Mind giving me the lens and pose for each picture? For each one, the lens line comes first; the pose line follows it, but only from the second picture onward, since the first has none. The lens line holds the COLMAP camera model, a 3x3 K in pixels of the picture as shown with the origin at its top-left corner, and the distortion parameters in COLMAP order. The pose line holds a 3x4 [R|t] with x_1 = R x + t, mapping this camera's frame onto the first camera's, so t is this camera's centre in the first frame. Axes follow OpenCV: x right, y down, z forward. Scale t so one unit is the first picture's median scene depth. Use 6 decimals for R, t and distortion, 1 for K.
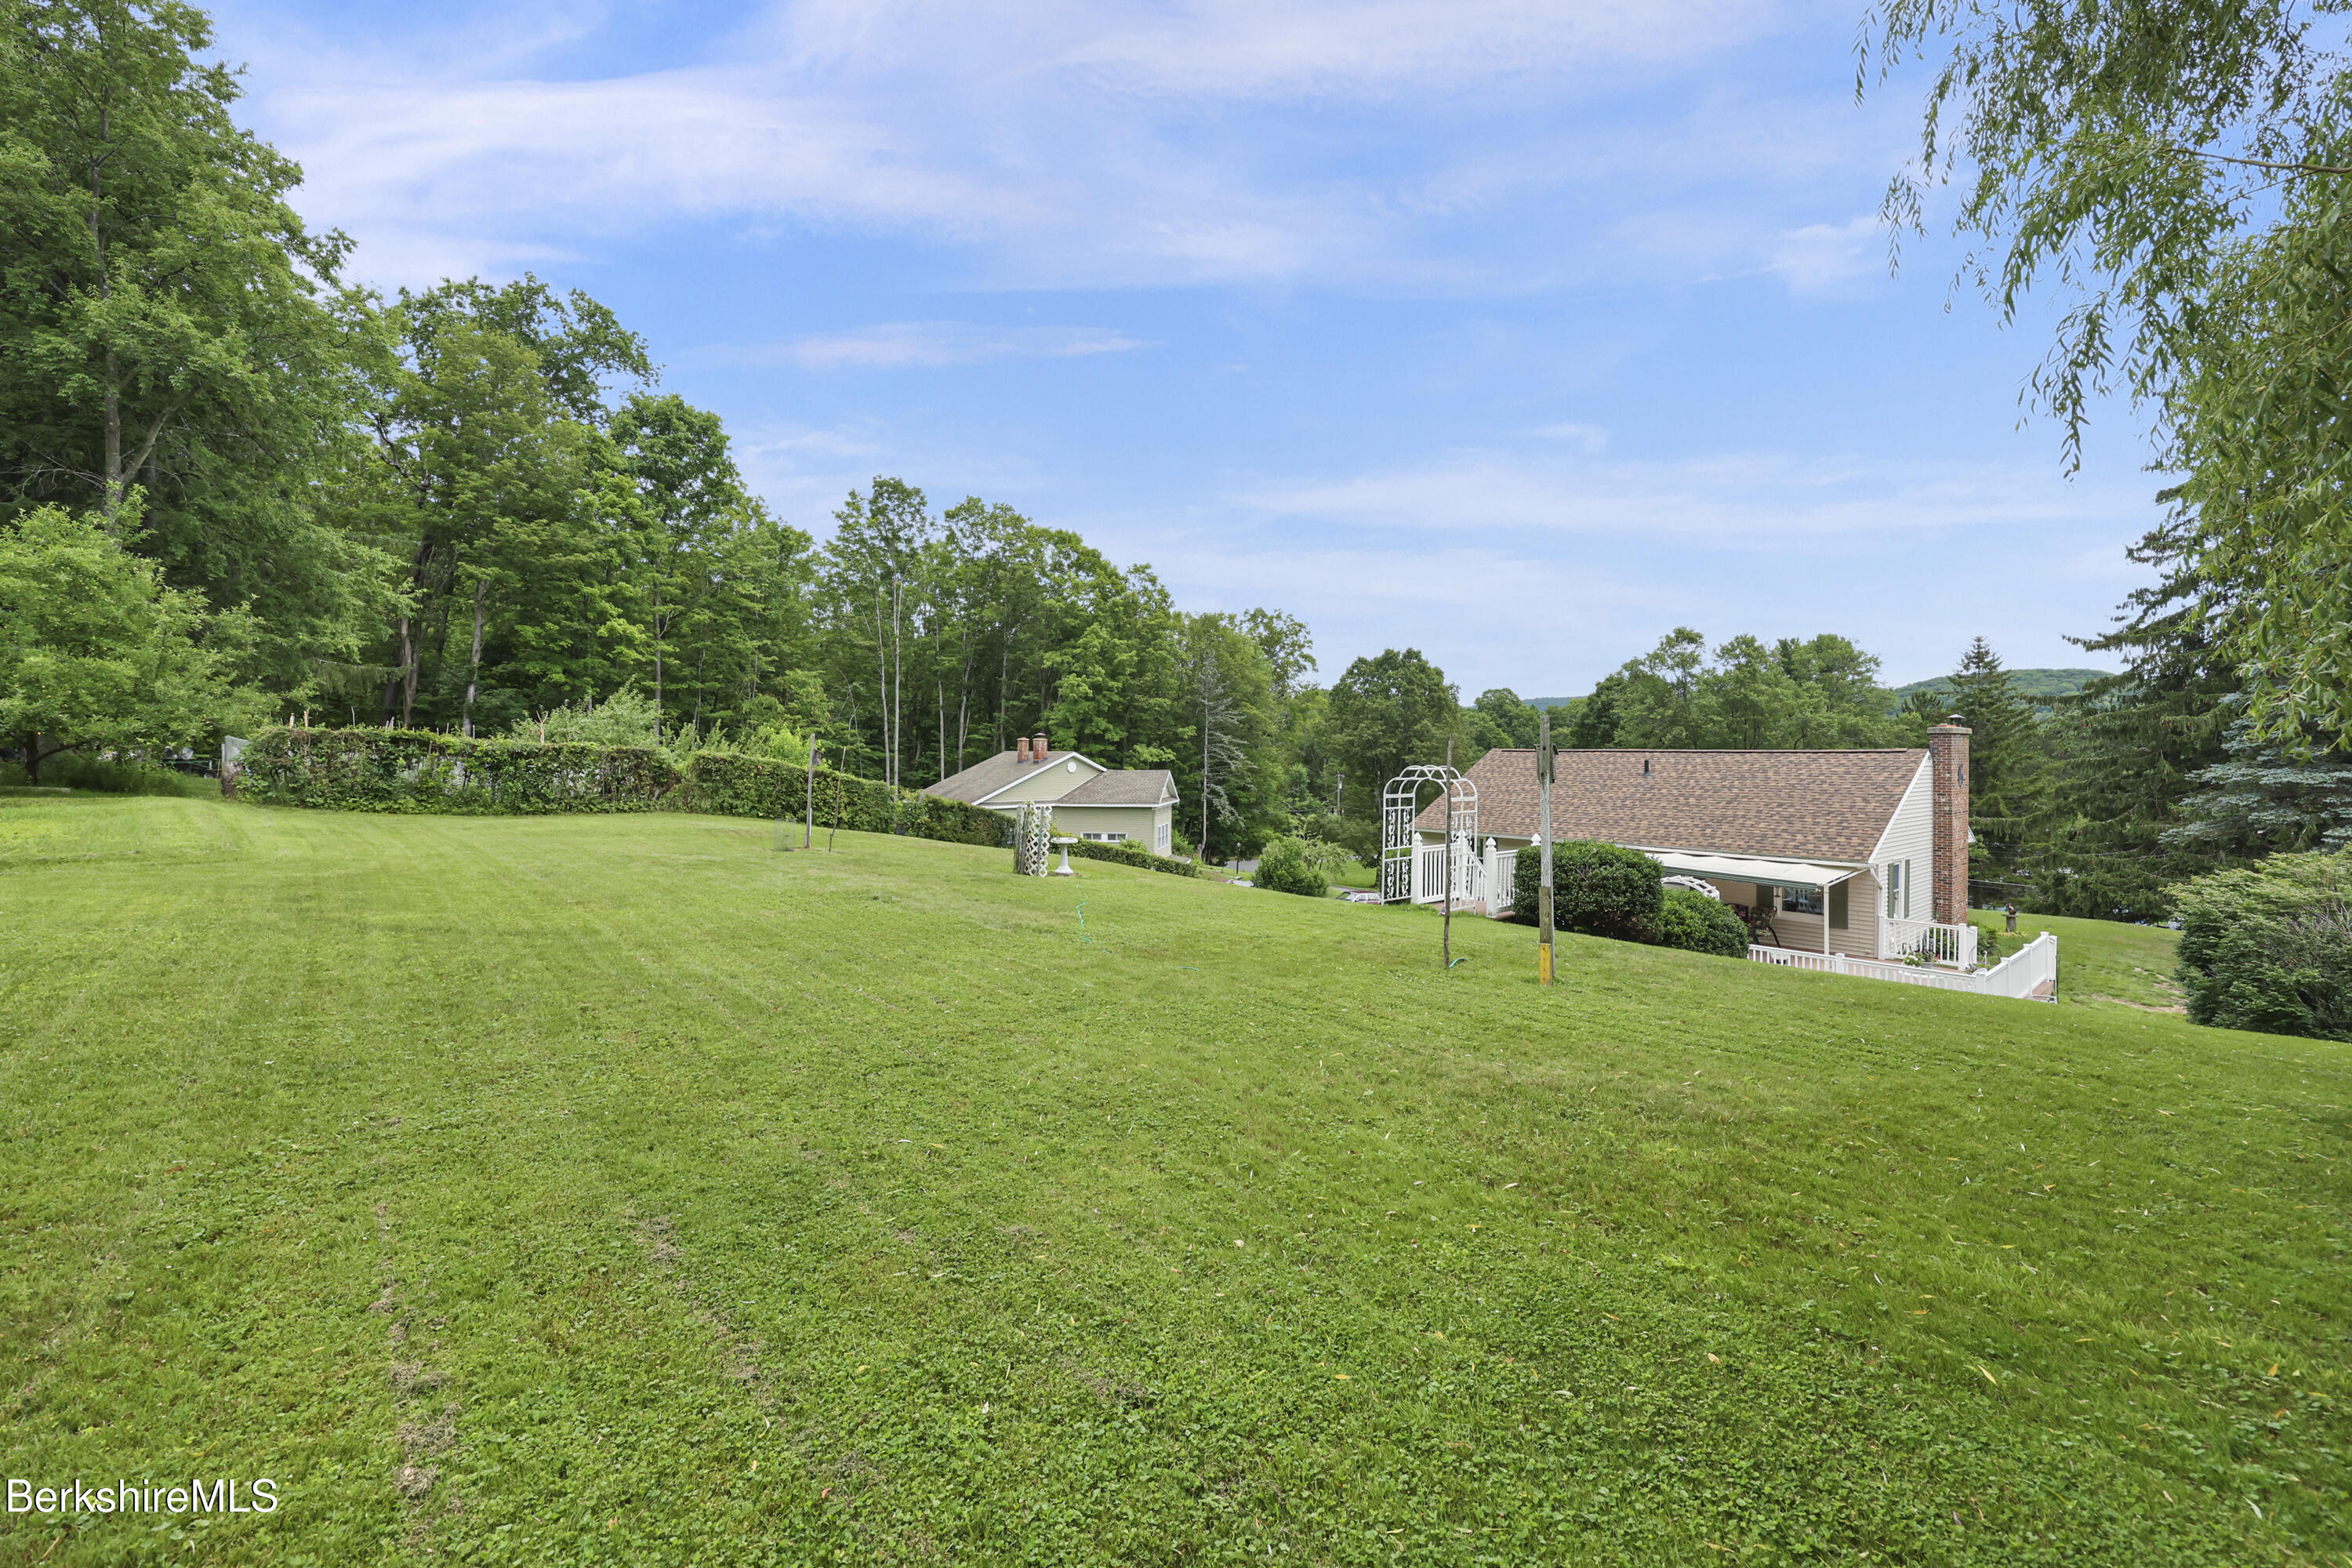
lens RADIAL K [[957.8, 0, 1168.7], [0, 957.8, 771.3], [0, 0, 1]] dist [-0.001898, 0.000111]
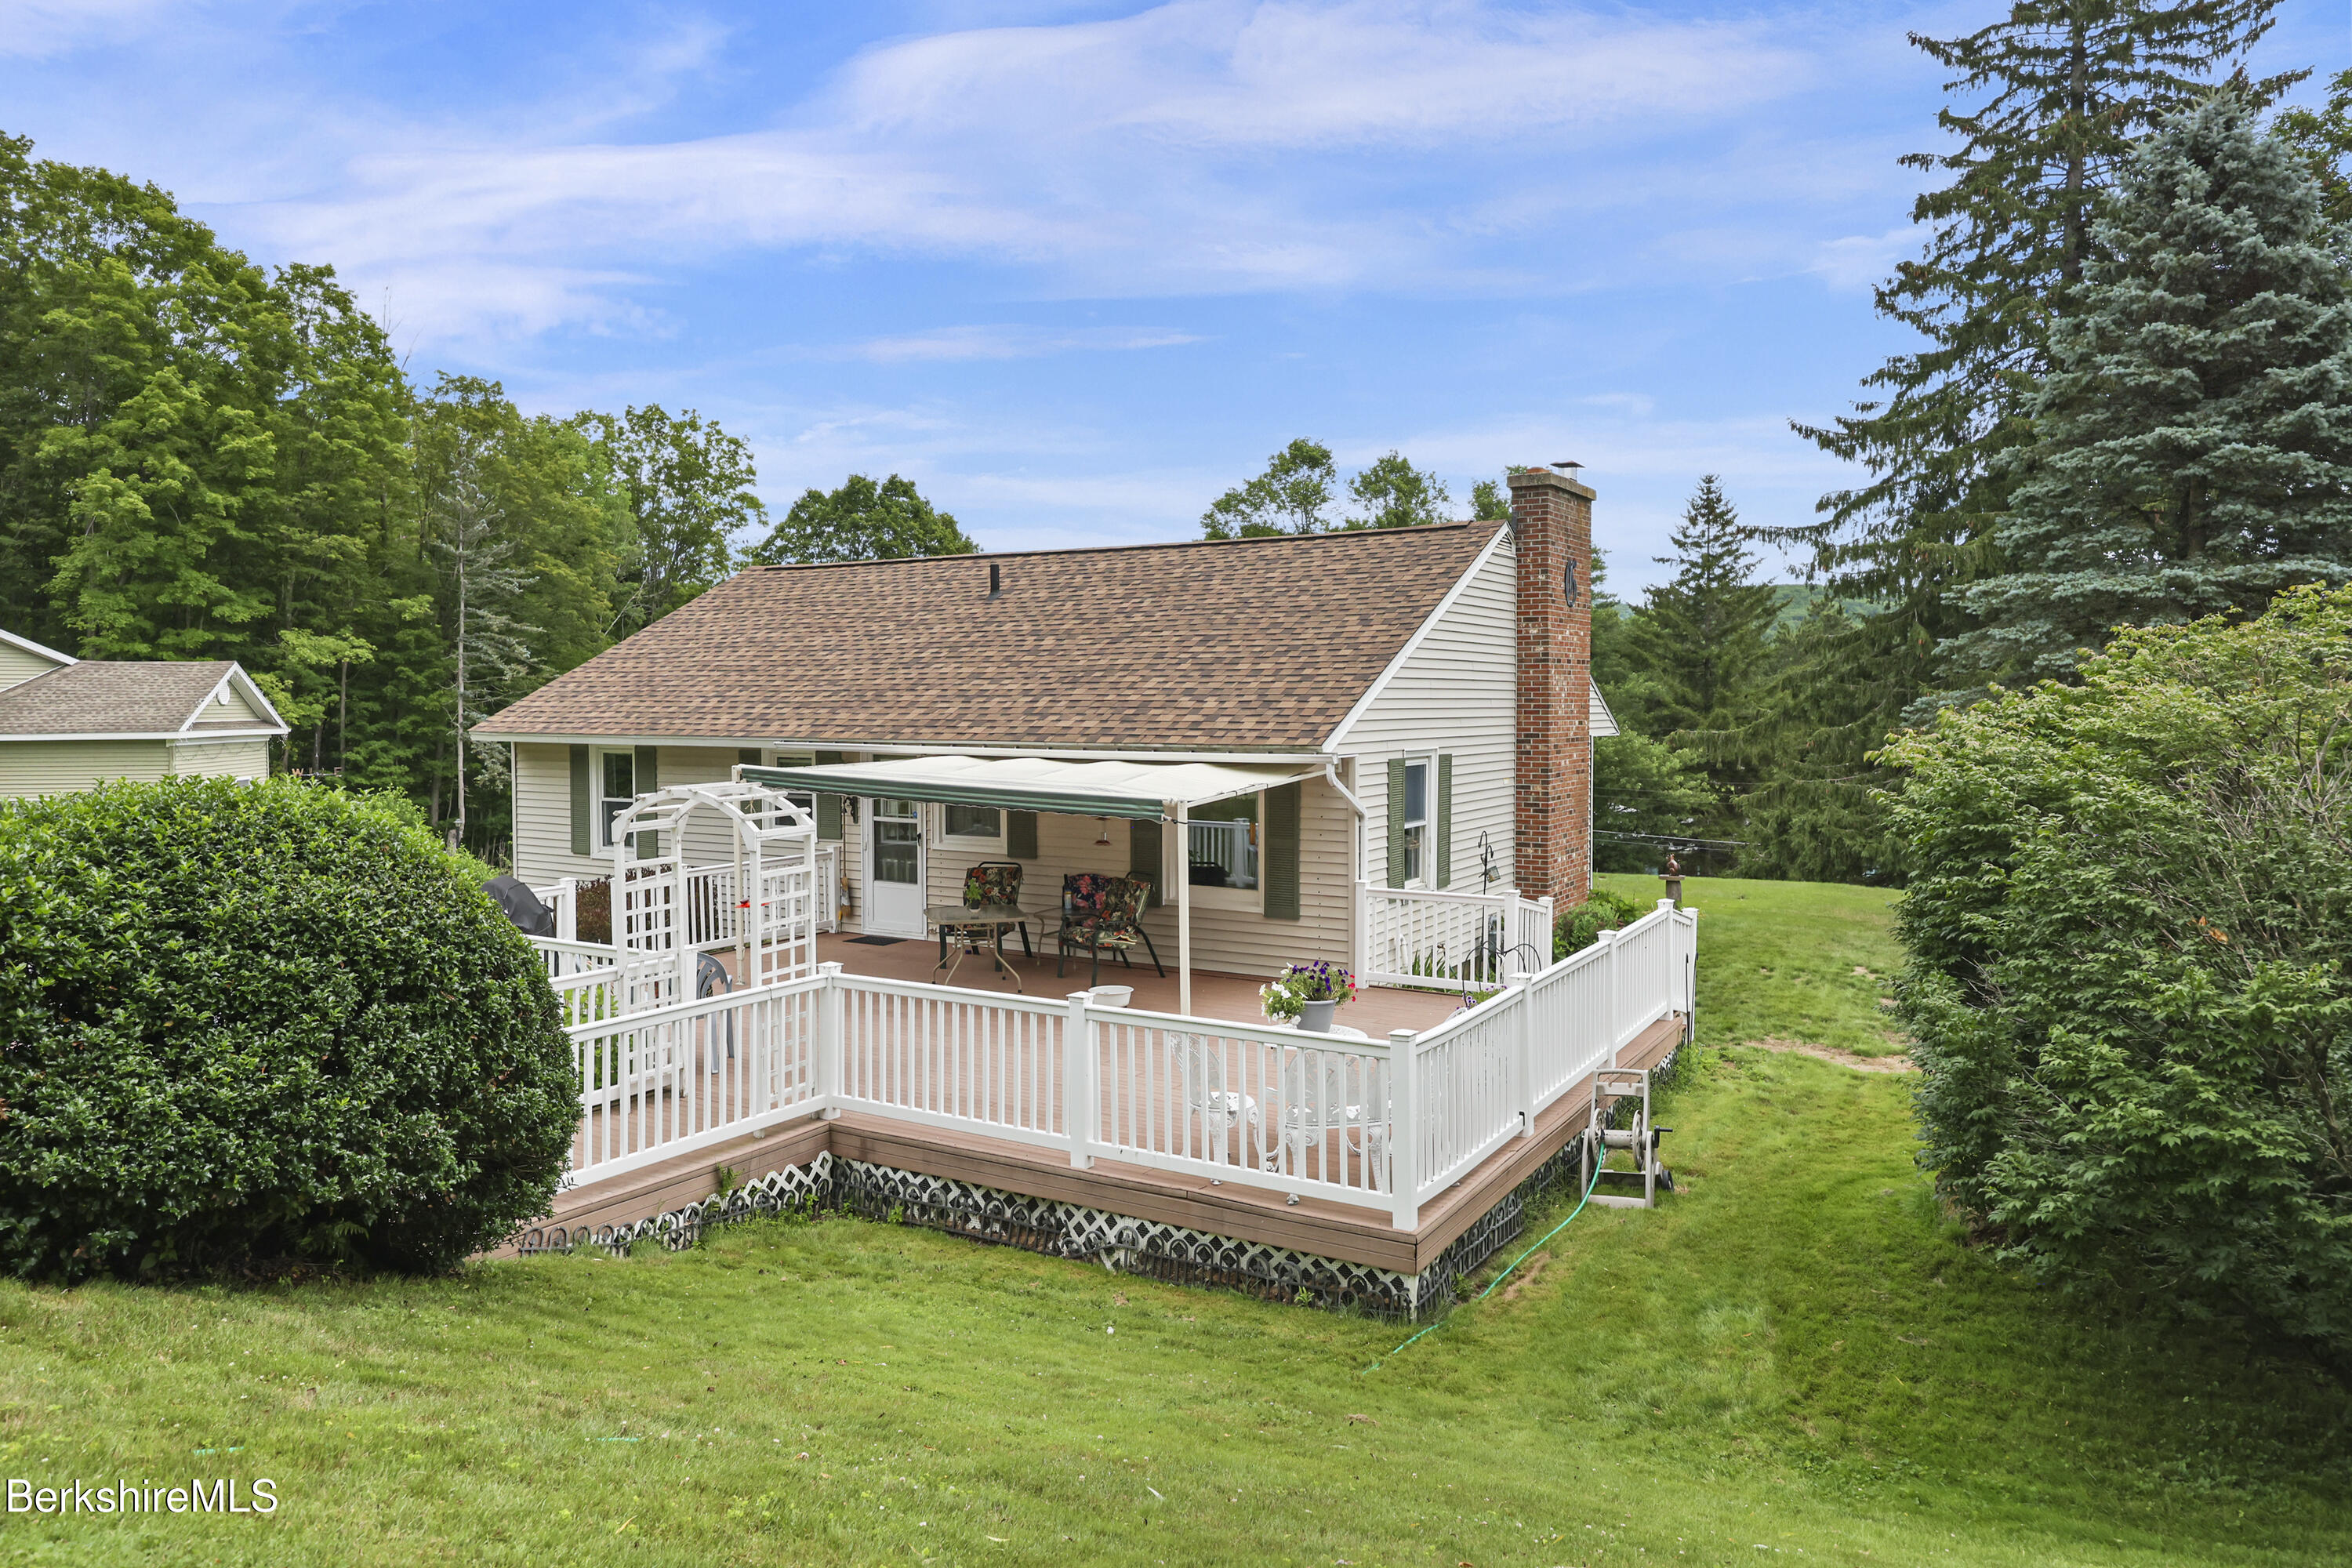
lens RADIAL K [[1495.0, 0, 1176.0], [0, 1495.0, 784.0], [0, 0, 1]] dist [0.000423, 0.001074]
pose [[0.943074, -0.023493, 0.331751, 0.146728], [0.010544, 0.999113, 0.040779, 0.026215], [-0.332415, -0.034960, 0.942485, 0.135421]]
